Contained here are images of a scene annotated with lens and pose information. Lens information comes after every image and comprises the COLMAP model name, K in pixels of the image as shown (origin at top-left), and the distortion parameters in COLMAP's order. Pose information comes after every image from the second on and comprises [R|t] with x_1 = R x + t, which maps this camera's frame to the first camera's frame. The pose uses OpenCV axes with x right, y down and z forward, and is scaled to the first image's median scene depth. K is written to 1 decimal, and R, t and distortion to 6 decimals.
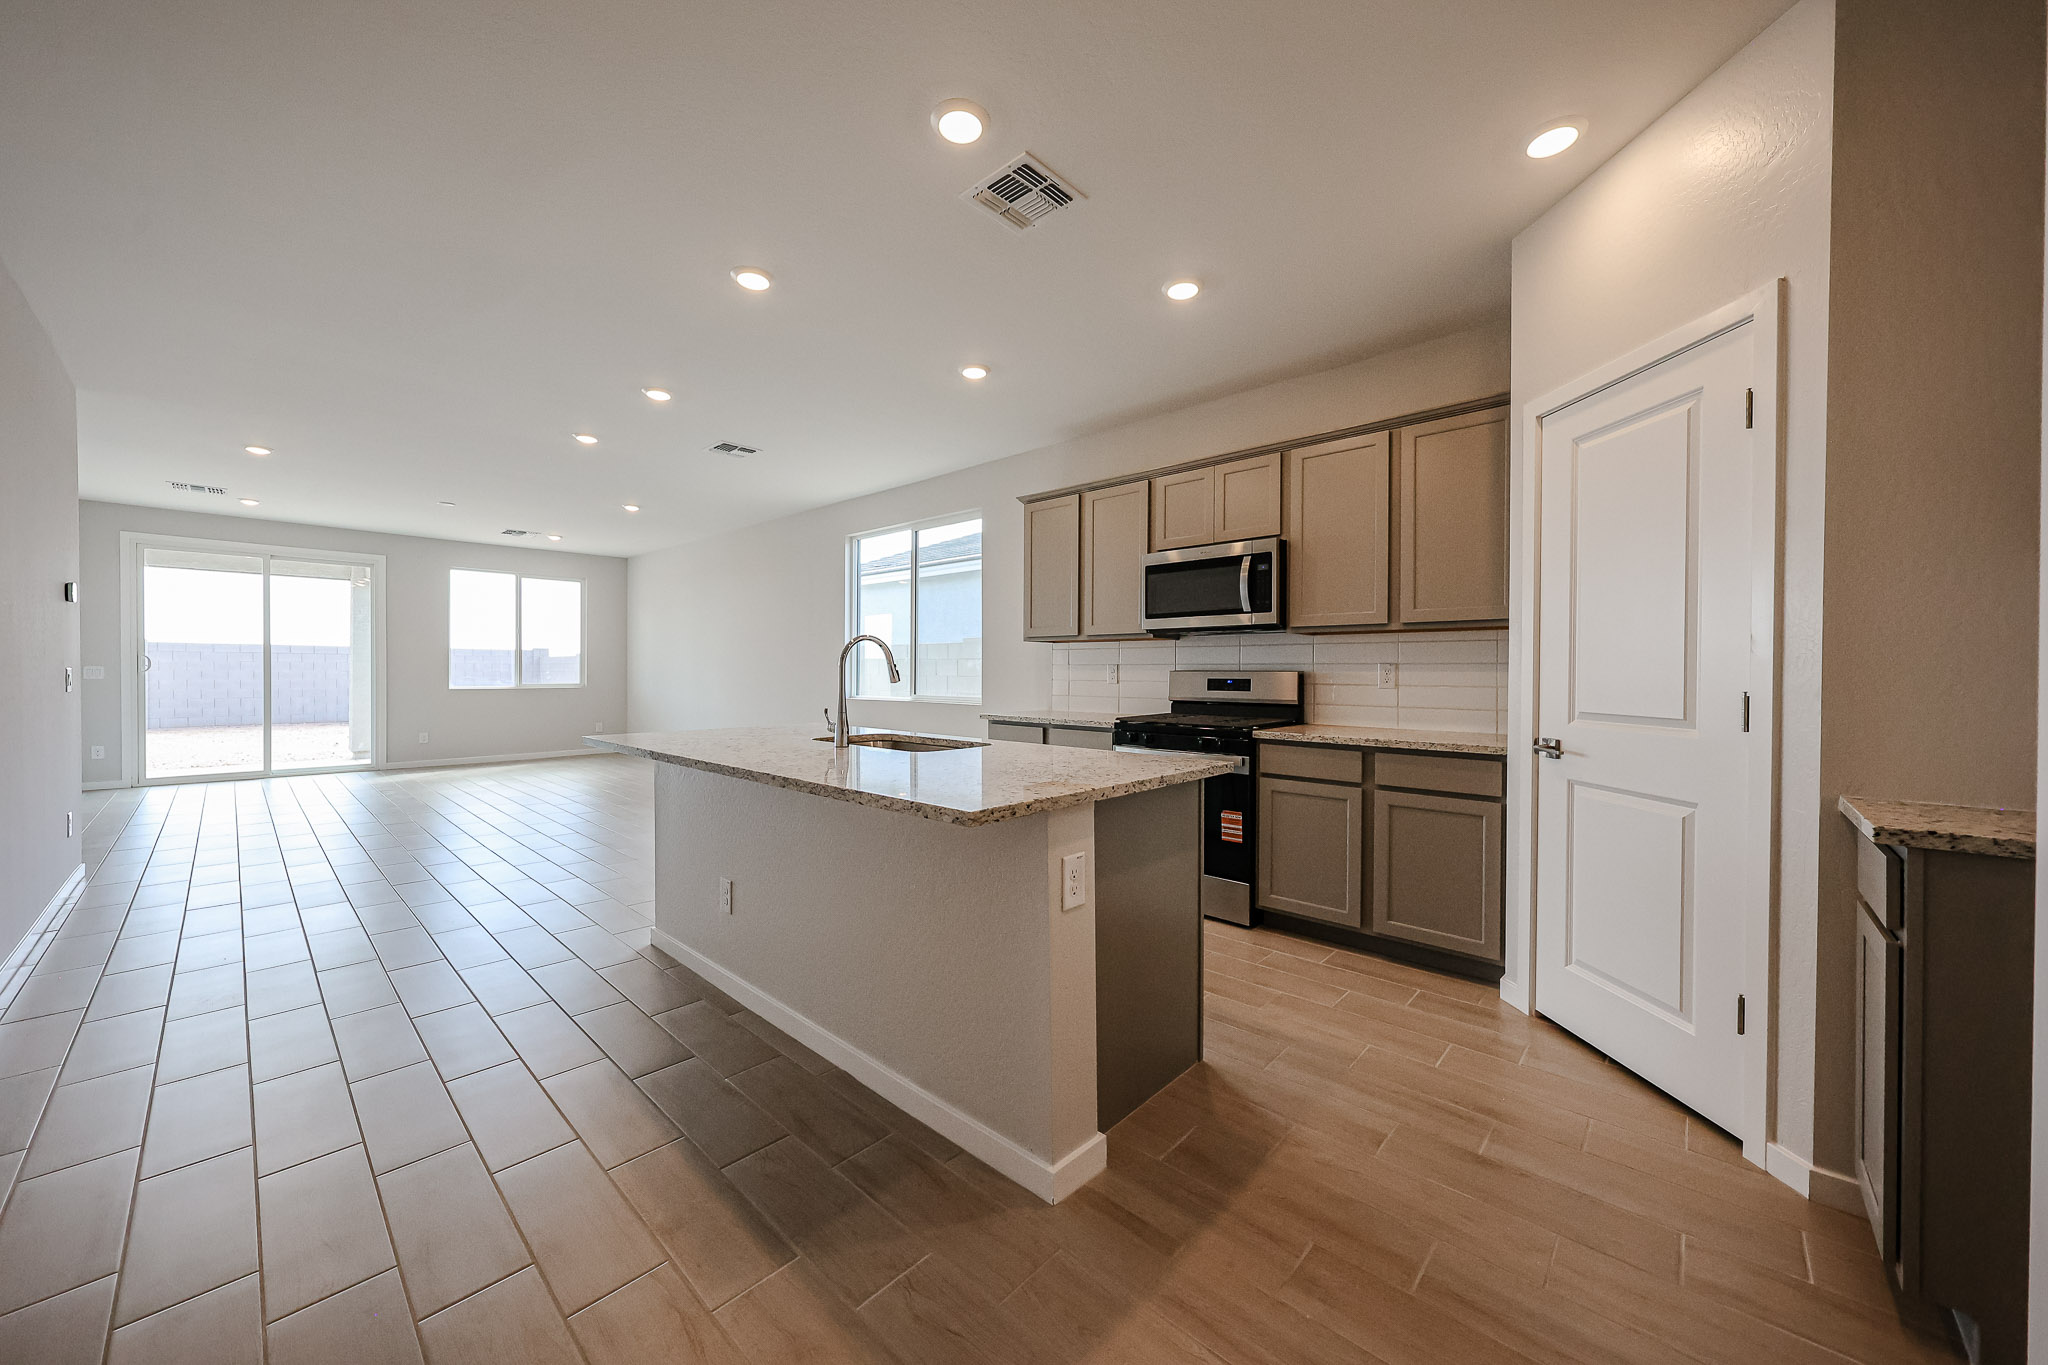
lens RADIAL K [[742.7, 0, 1025.5], [0, 742.7, 675.8], [0, 0, 1]] dist [0.000868, -0.000288]
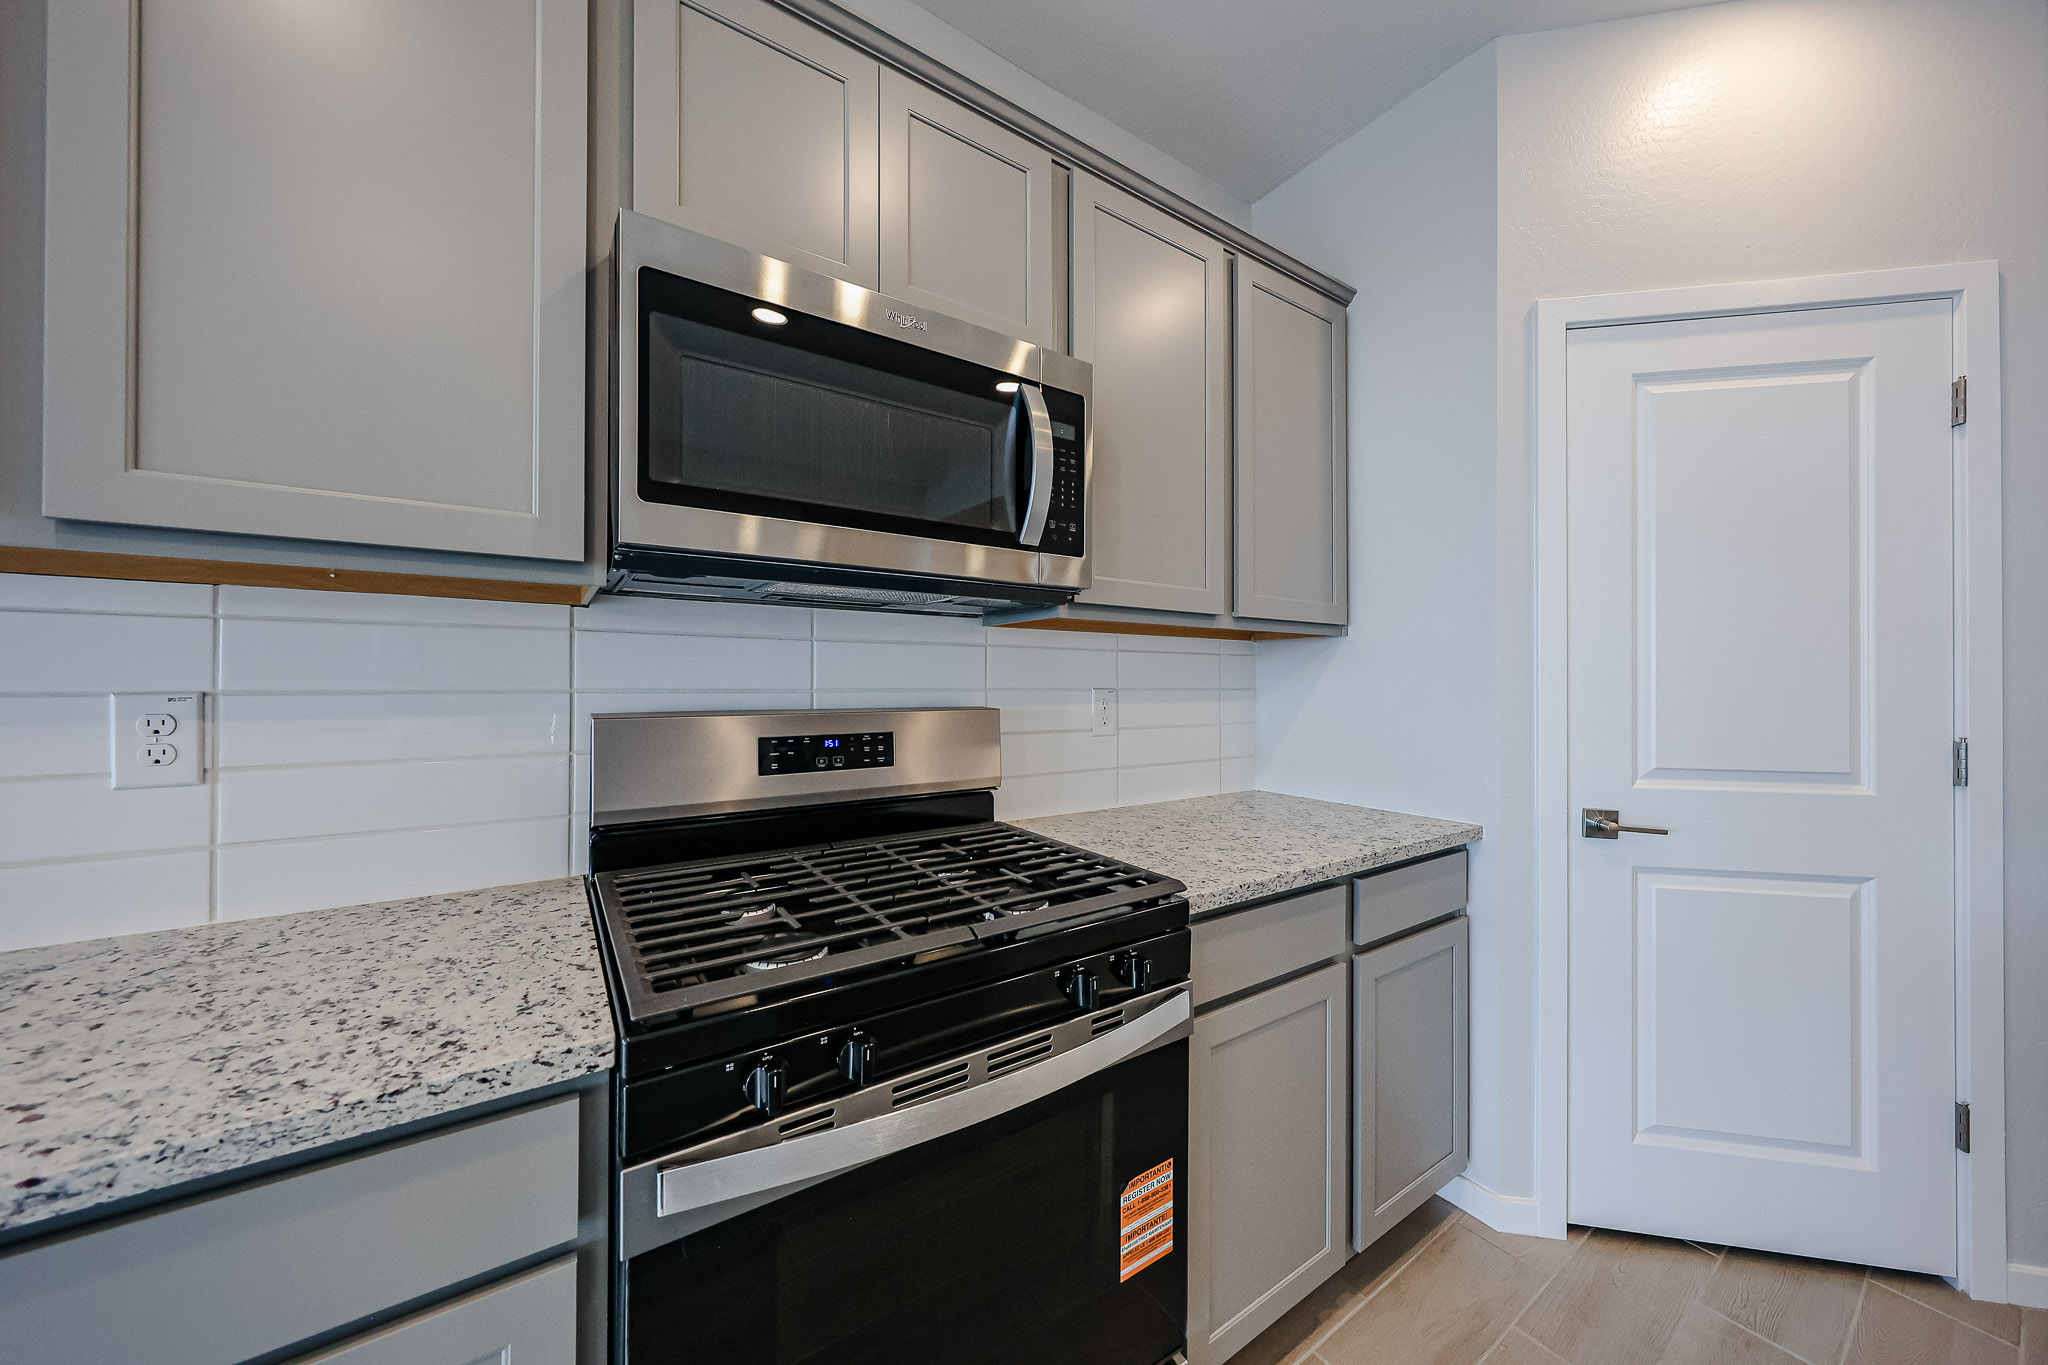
lens RADIAL K [[700.3, 0, 1023.5], [0, 700.3, 676.8], [0, 0, 1]] dist [0.001154, 0.000042]
pose [[0.227235, 0.003527, 0.973834, -0.021157], [0.003215, 0.999985, -0.004372, -0.024797], [-0.973835, 0.004125, 0.227220, 0.996619]]
